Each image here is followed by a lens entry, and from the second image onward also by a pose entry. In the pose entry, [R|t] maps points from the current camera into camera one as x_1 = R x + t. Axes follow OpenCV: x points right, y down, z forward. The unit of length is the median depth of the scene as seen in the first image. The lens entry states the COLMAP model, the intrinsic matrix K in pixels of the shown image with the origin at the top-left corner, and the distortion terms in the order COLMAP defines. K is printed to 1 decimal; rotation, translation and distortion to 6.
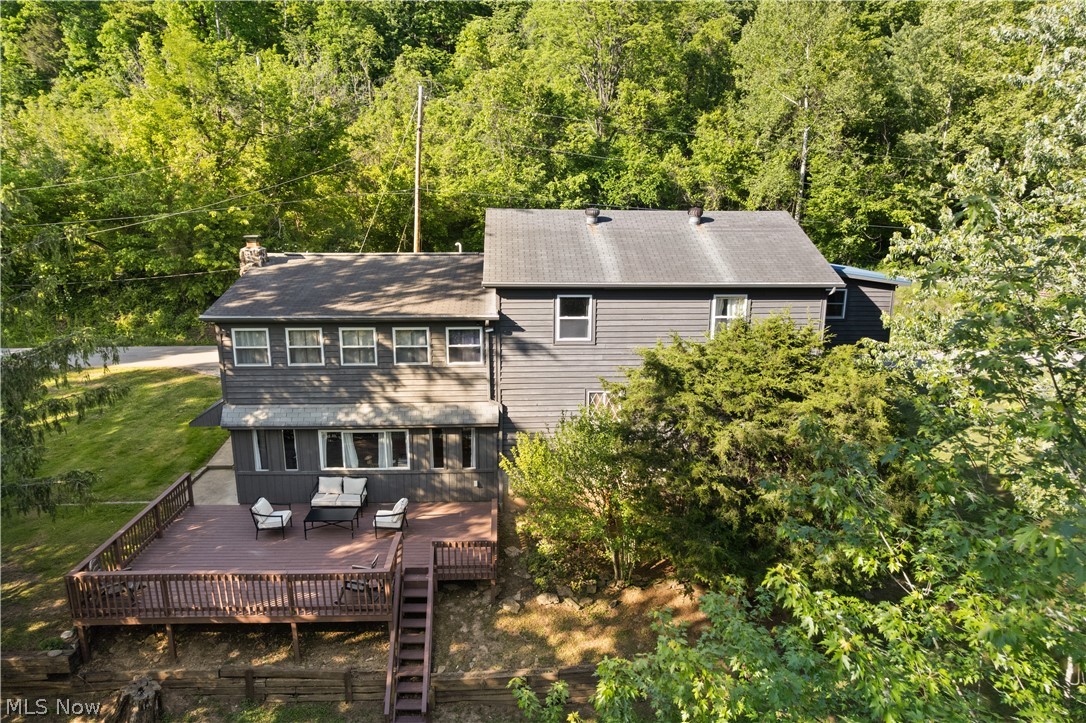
lens RADIAL K [[708.5, 0, 548.7], [0, 708.5, 368.1], [0, 0, 1]] dist [-0.031057, 0.007991]
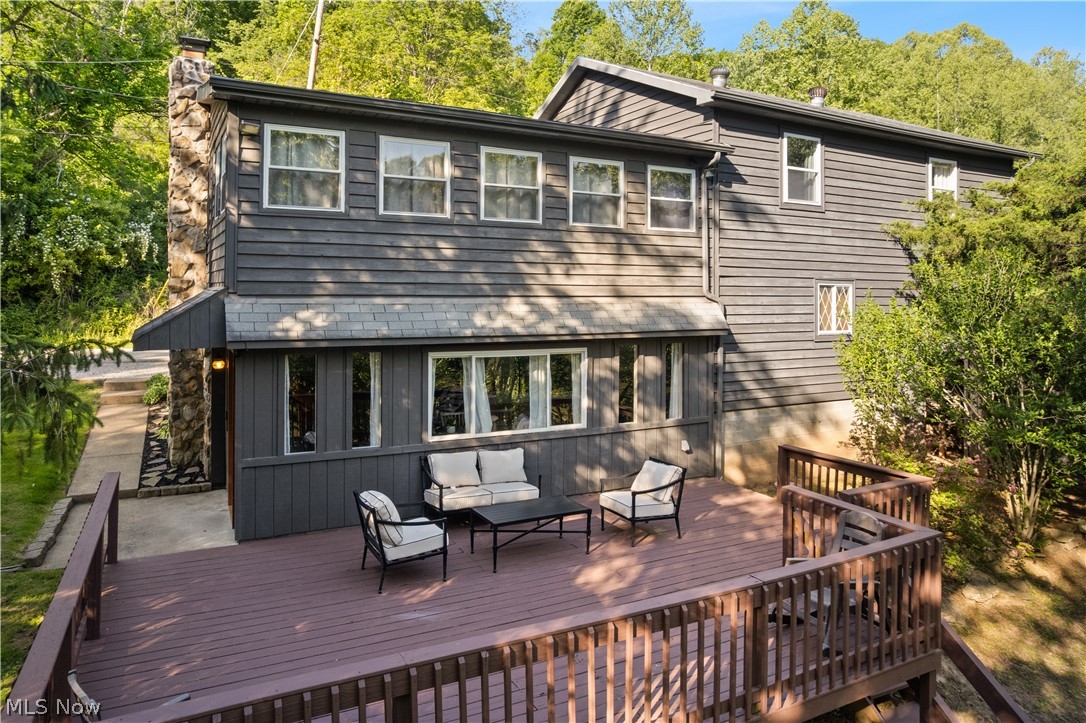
lens RADIAL K [[708.5, 0, 490.0], [0, 708.5, 299.7], [0, 0, 1]] dist [-0.031057, 0.007991]
pose [[0.906903, 0.013874, 0.421110, -0.497434], [0.098654, 0.964683, -0.244243, 0.176961], [-0.409626, 0.263049, 0.873505, 0.554449]]
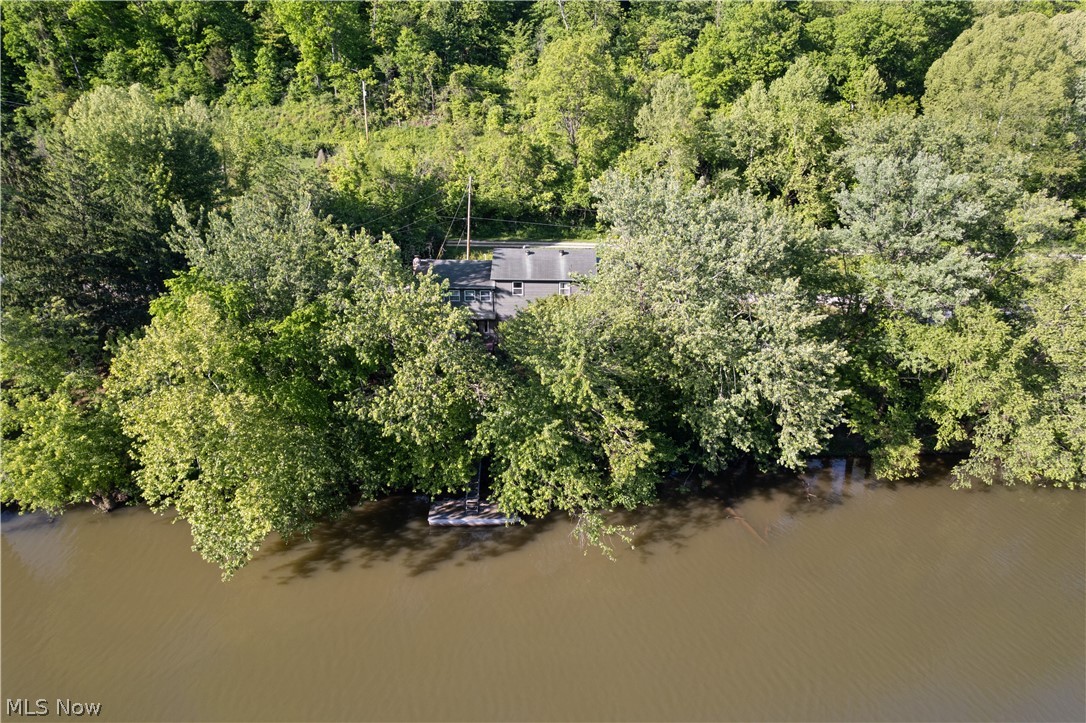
lens RADIAL K [[708.5, 0, 544.4], [0, 708.5, 362.6], [0, 0, 1]] dist [-0.031057, 0.007991]
pose [[0.998082, 0.027649, -0.055381, 0.363320], [-0.019618, 0.989867, 0.140635, -0.198962], [0.058709, -0.139279, 0.988511, -2.413770]]
